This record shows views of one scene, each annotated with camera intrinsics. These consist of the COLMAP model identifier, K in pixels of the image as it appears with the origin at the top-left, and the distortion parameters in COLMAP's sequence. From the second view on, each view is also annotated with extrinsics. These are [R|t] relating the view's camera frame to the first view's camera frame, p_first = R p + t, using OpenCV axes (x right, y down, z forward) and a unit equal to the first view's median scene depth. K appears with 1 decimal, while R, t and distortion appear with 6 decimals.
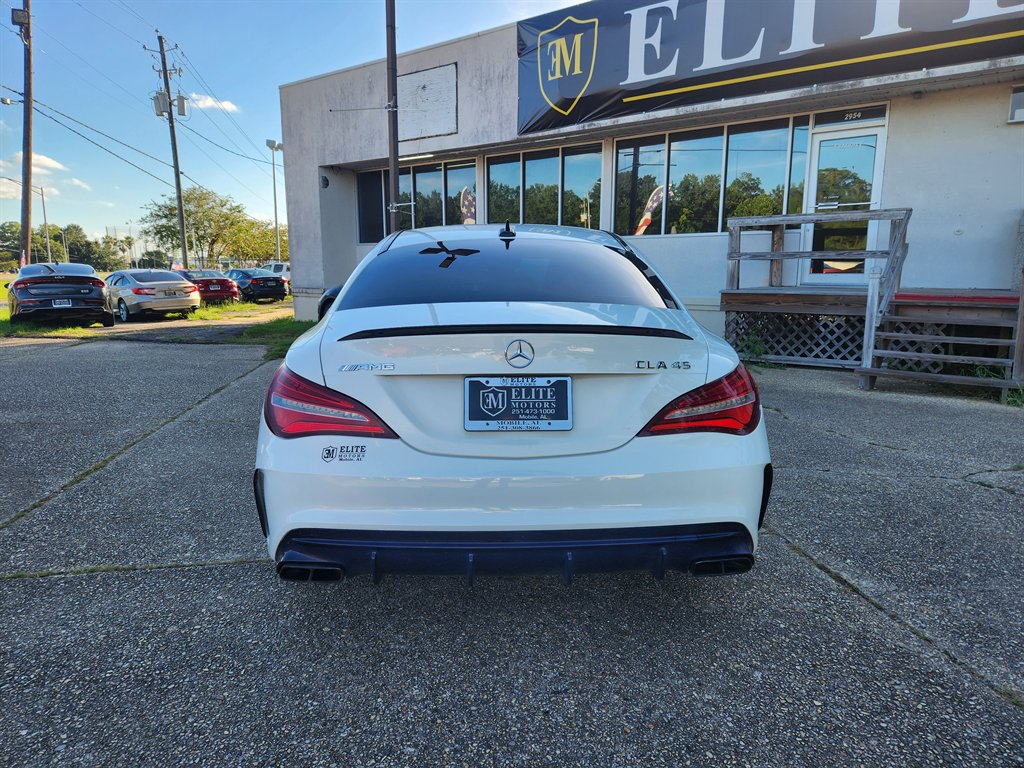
lens RADIAL K [[662.5, 0, 507.0], [0, 662.5, 384.1], [0, 0, 1]] dist [0.051348, -0.047175]
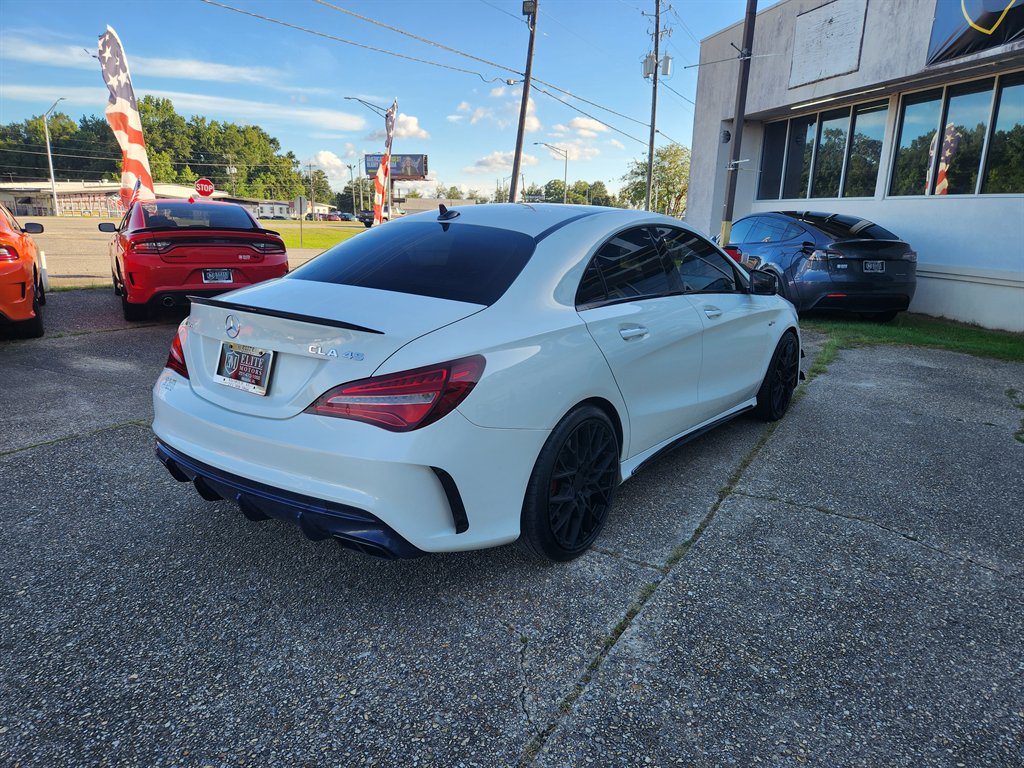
lens RADIAL K [[662.5, 0, 507.0], [0, 662.5, 384.1], [0, 0, 1]] dist [0.051348, -0.047175]
pose [[0.788824, 0.161179, -0.593109, 0.140788], [-0.121926, 0.986860, 0.106022, -0.016320], [0.602404, -0.011318, 0.798111, 0.037245]]
